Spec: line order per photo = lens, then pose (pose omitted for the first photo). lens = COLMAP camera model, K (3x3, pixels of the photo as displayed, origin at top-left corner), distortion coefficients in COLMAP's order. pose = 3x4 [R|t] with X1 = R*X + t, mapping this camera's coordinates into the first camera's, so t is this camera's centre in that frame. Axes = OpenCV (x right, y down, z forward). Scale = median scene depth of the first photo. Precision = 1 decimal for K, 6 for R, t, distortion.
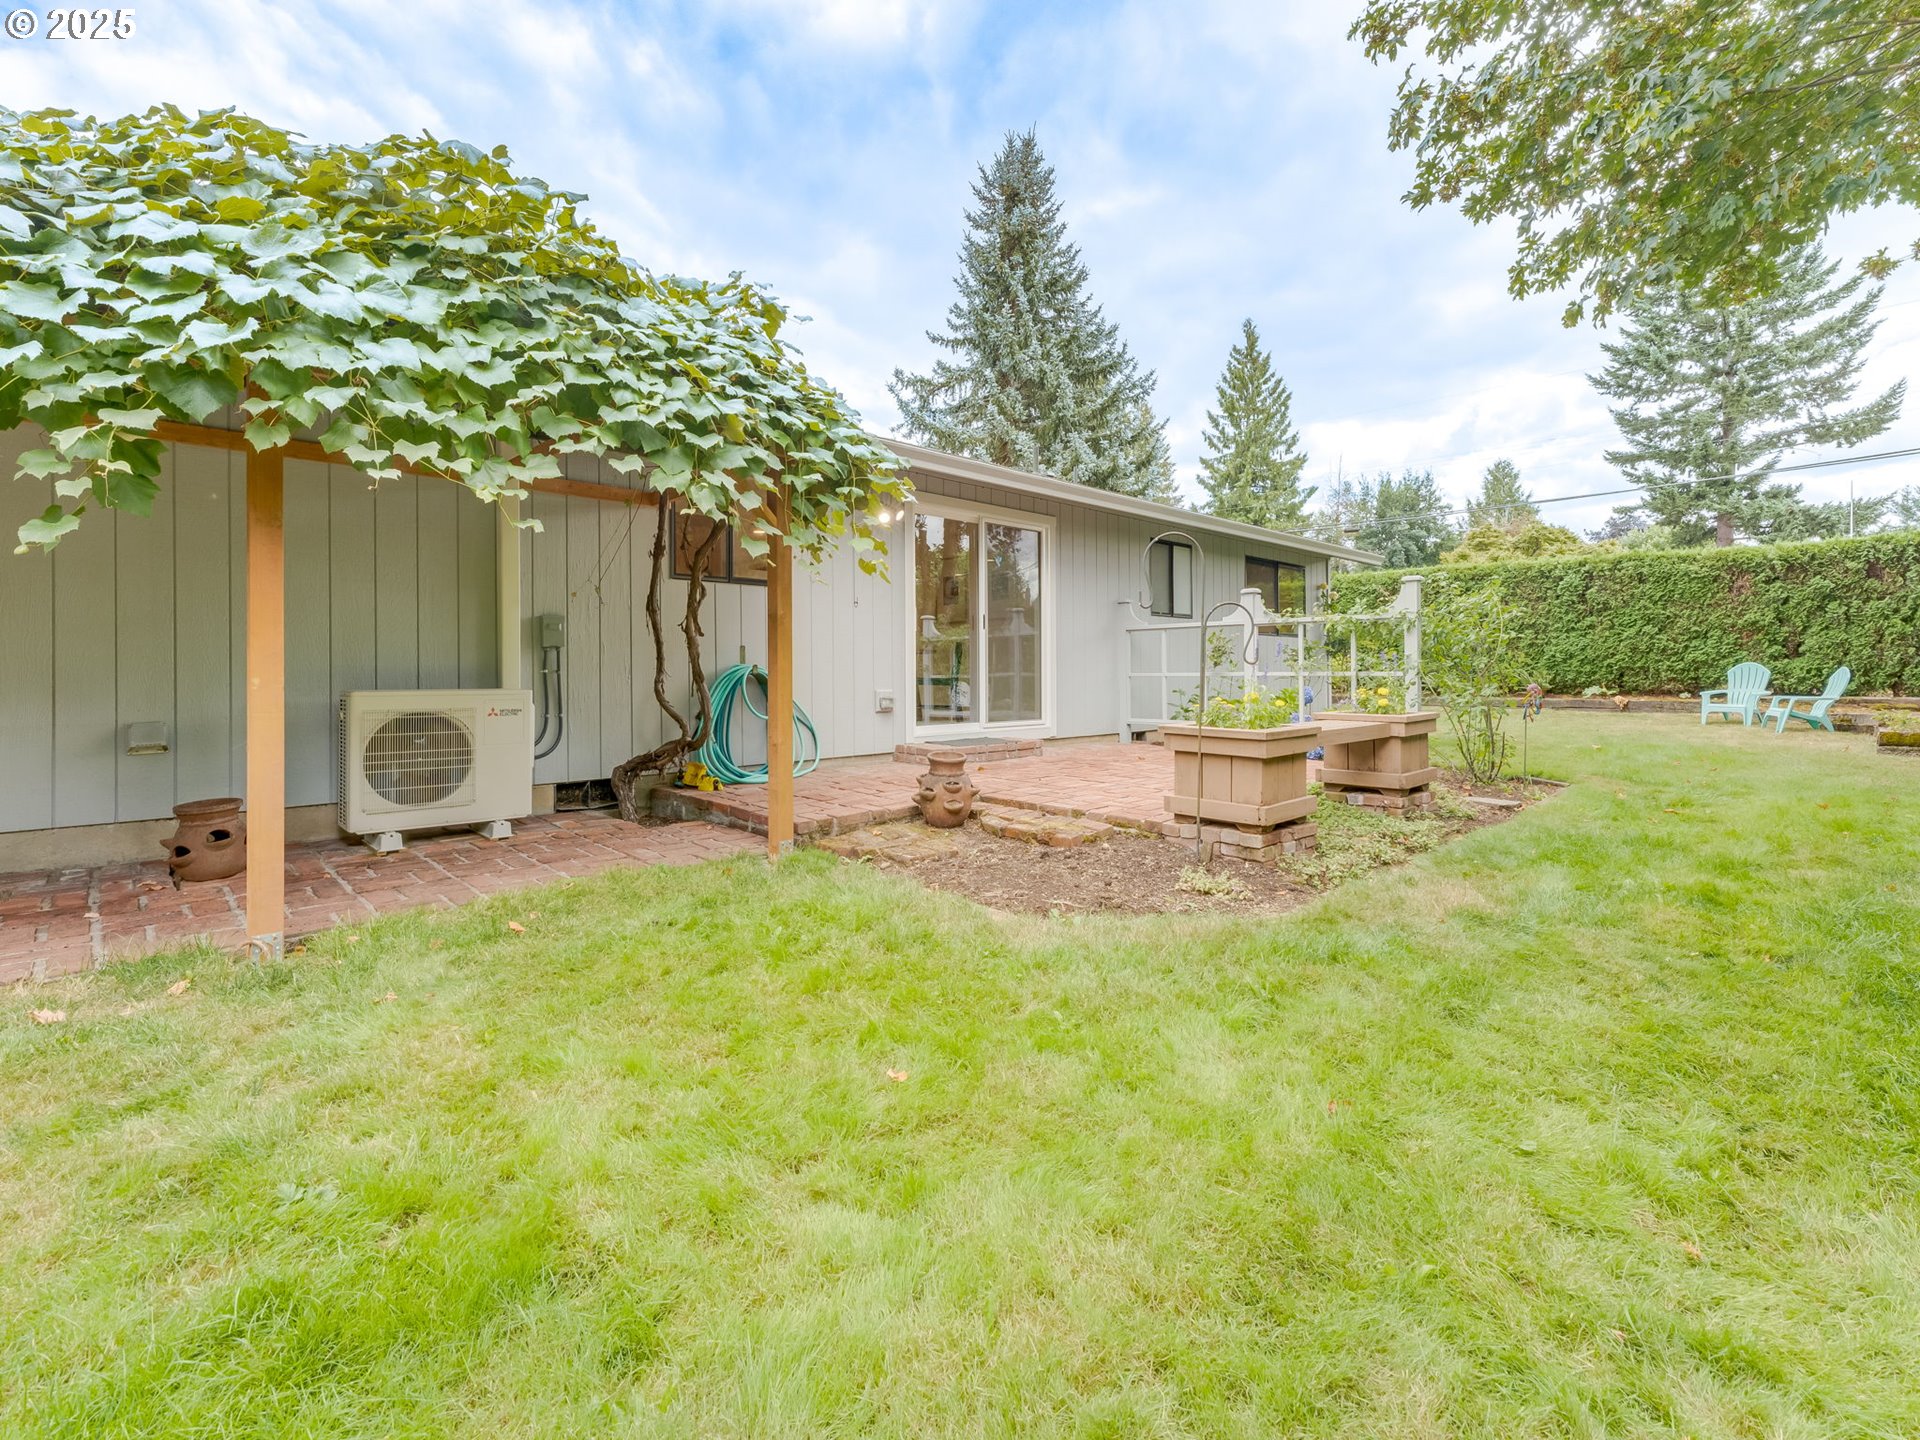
lens RADIAL K [[884.8, 0, 959.8], [0, 884.8, 680.3], [0, 0, 1]] dist [0.003696, 0.001171]
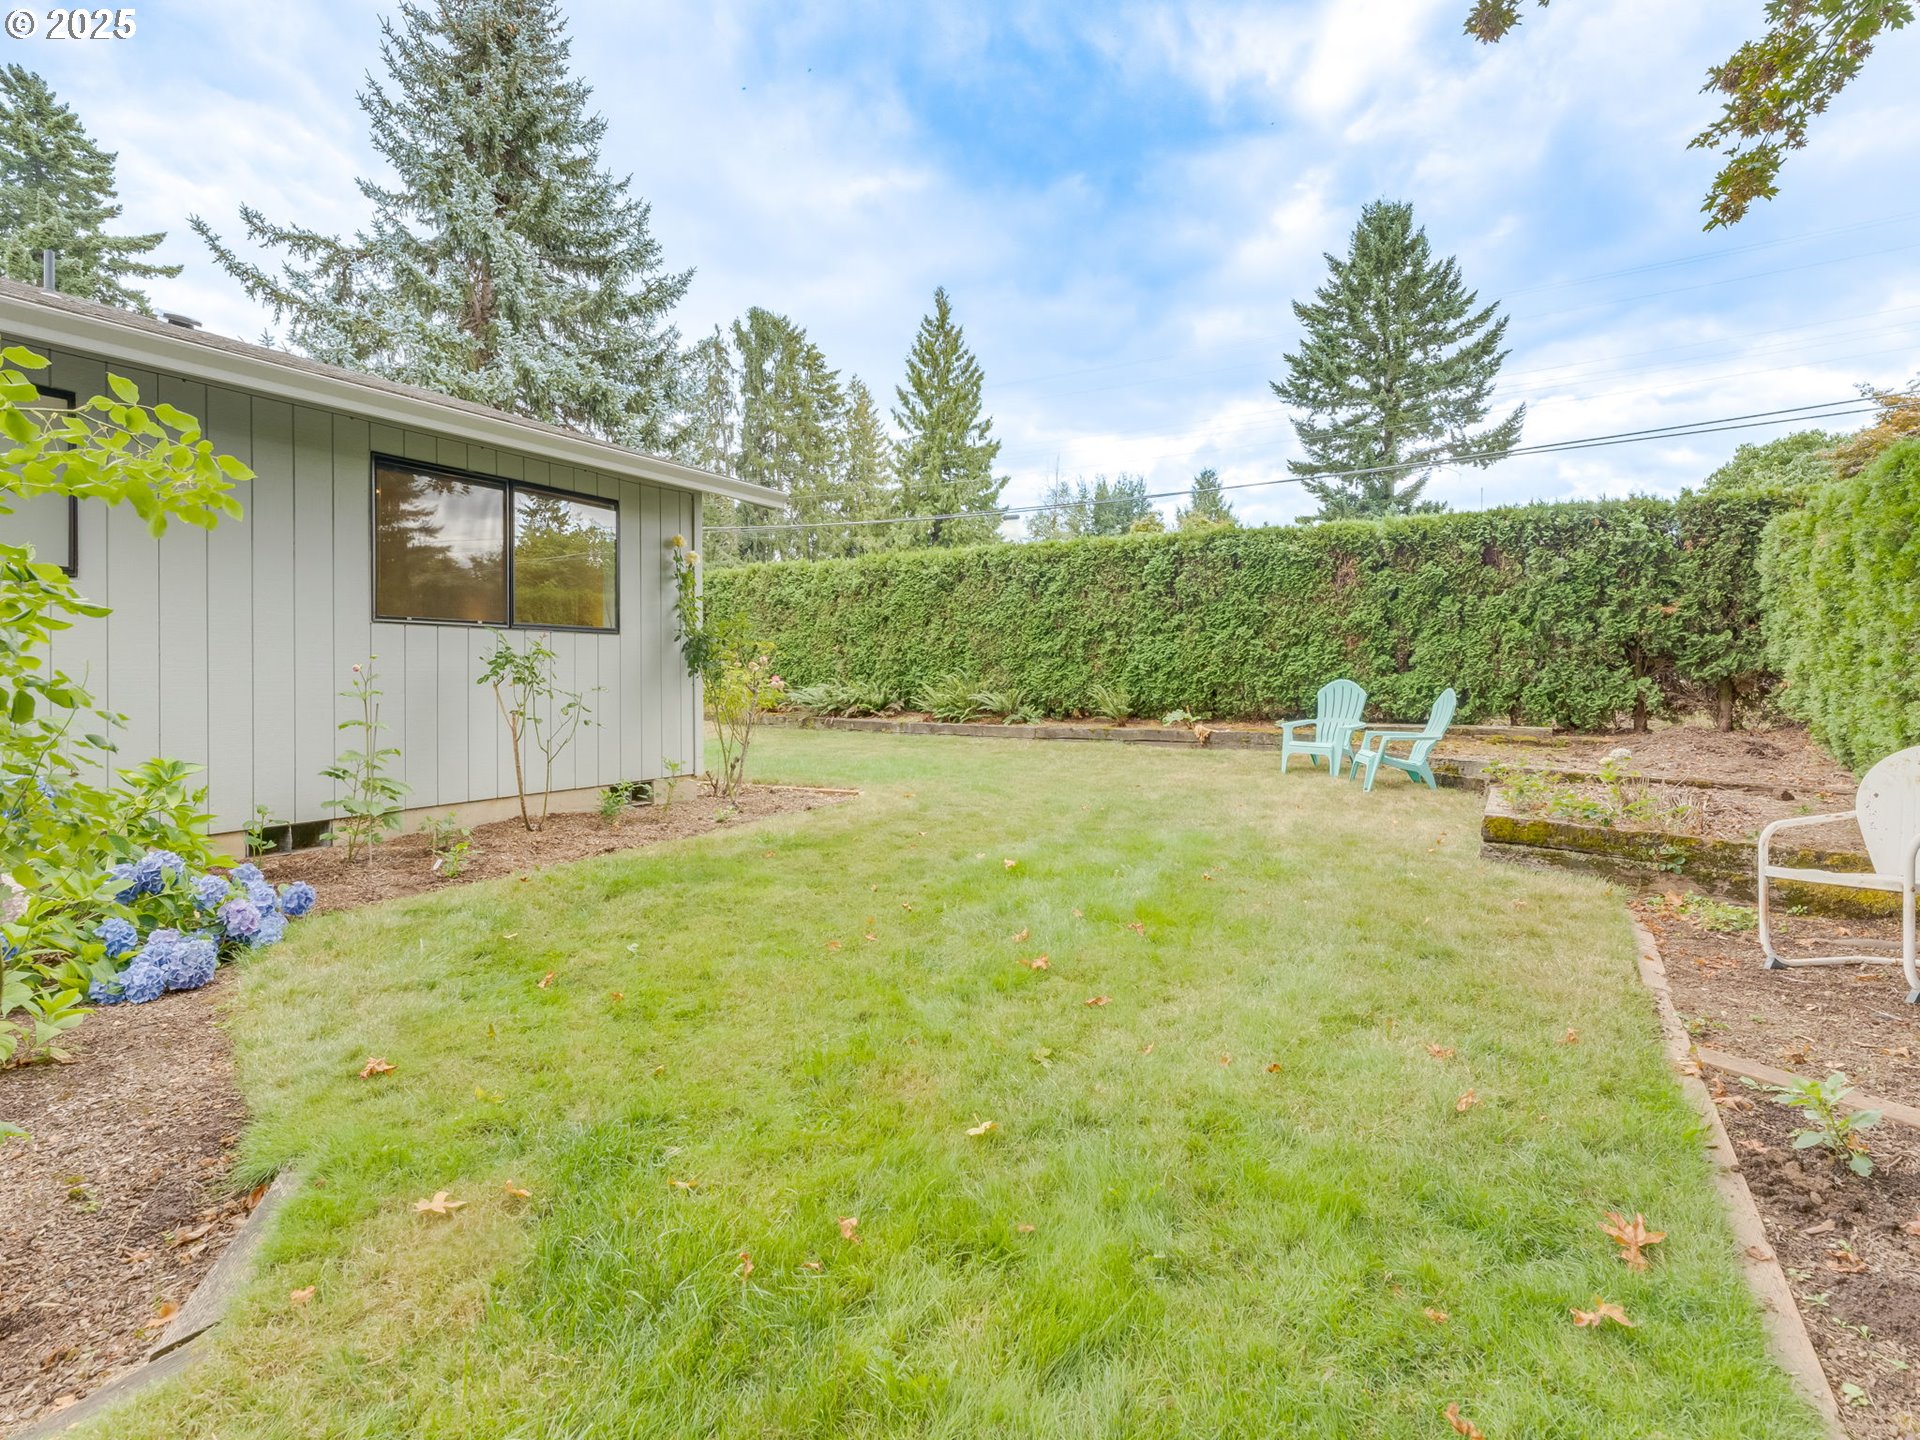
lens RADIAL K [[895.3, 0, 967.0], [0, 895.3, 689.5], [0, 0, 1]] dist [0.000808, -0.000327]
pose [[0.966841, -0.002491, 0.255367, 0.134312], [0.000971, 0.999981, 0.006078, -0.005286], [-0.255377, -0.005629, 0.966825, 0.125961]]
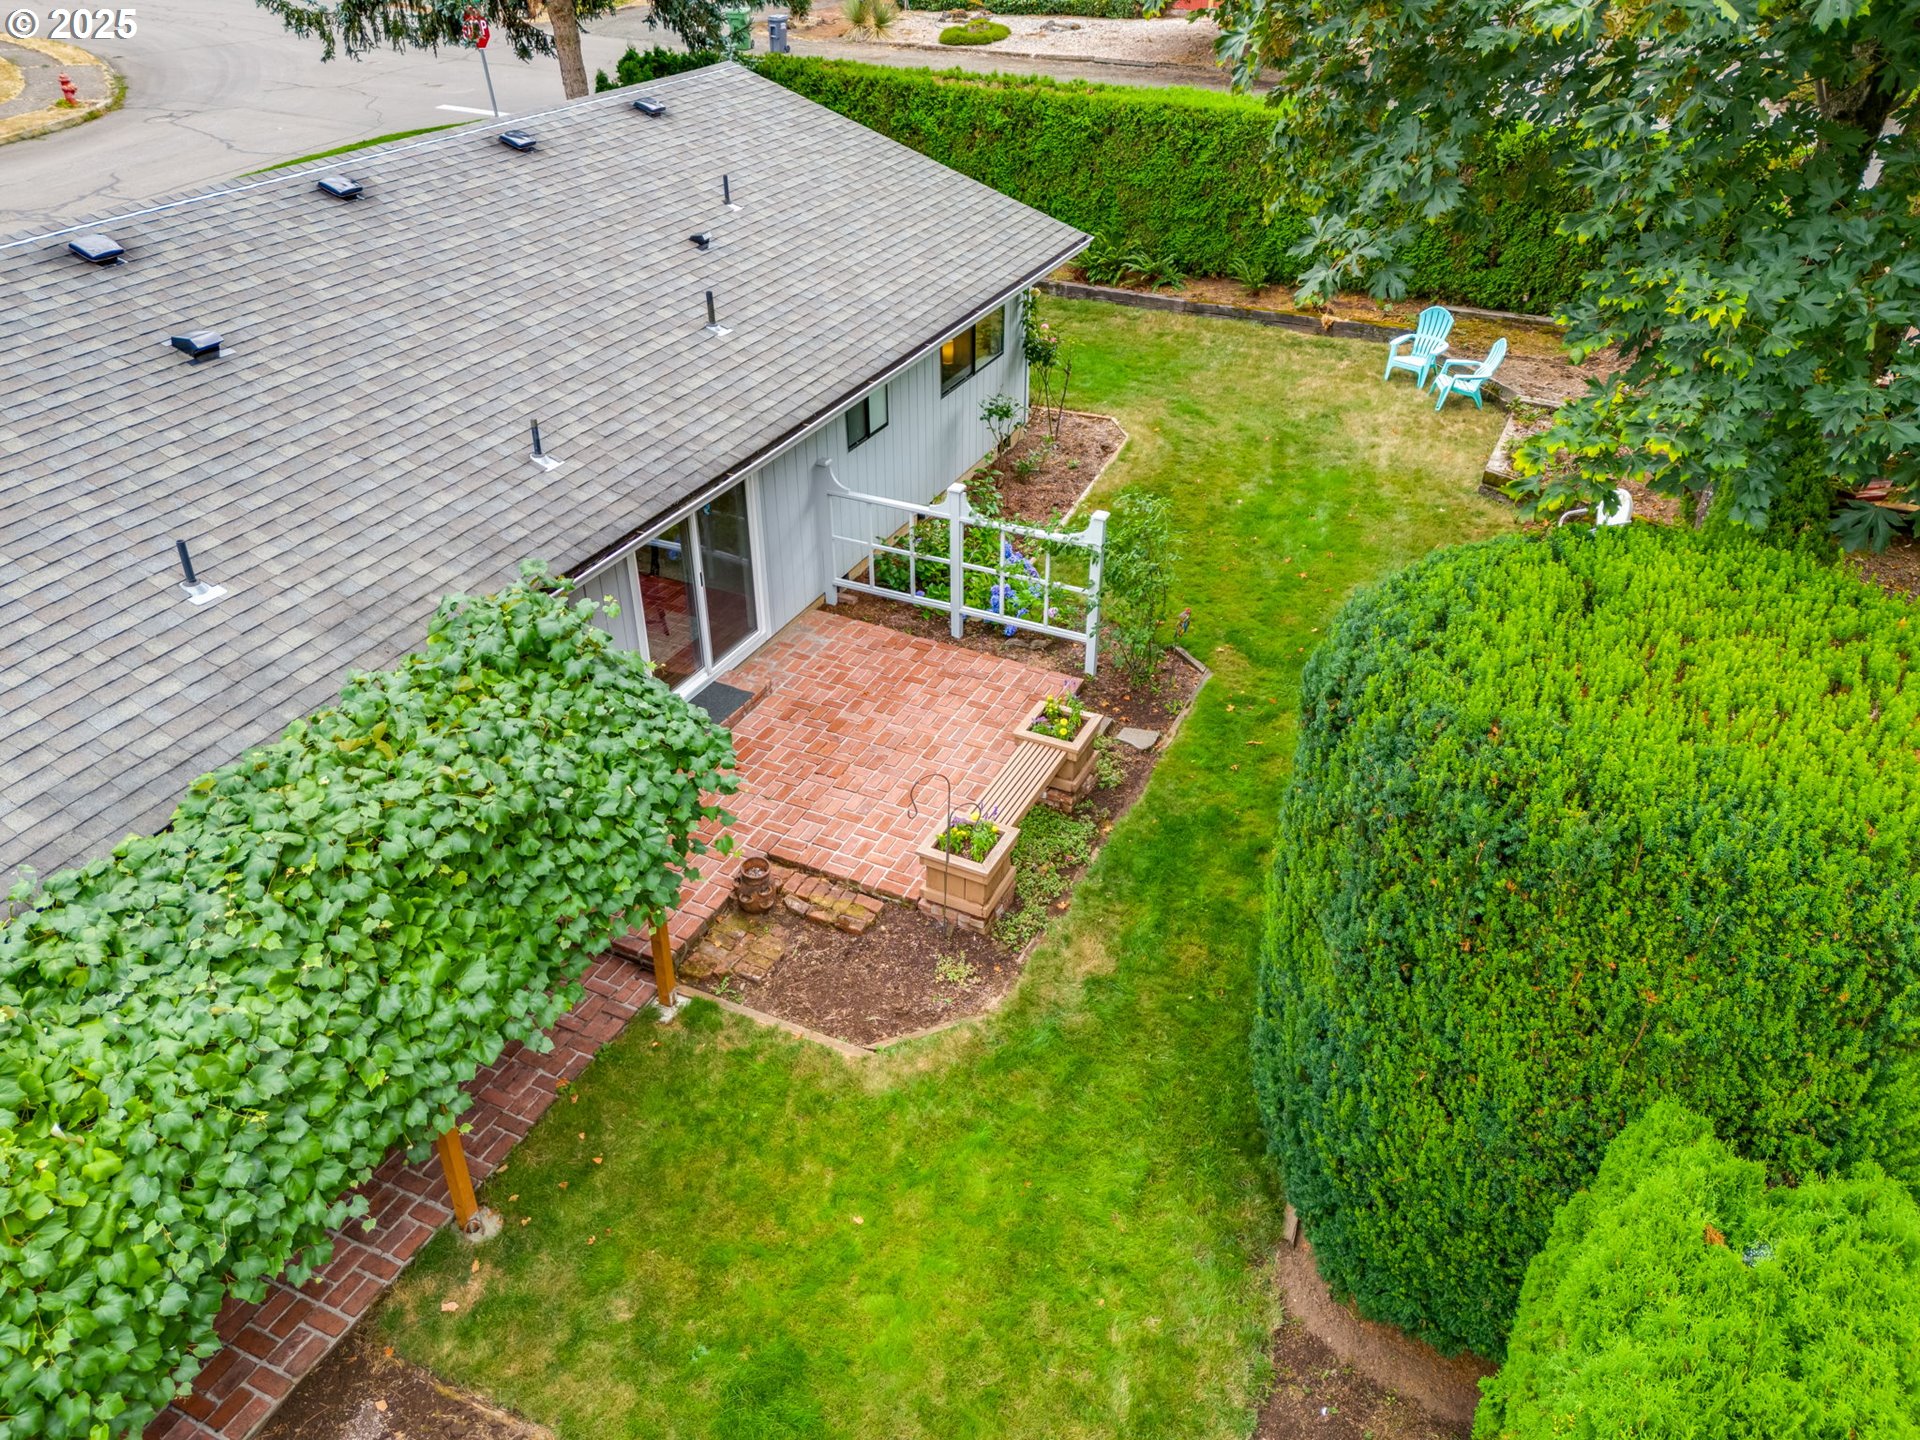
lens RADIAL K [[1434.0, 0, 960.0], [0, 1434.0, 720.0], [0, 0, 1]] dist [0.042306, 0.000806]
pose [[0.937433, -0.182684, 0.296389, -0.037825], [-0.005961, 0.842739, 0.538289, -0.147399], [-0.348116, -0.506376, 0.788922, -0.078849]]
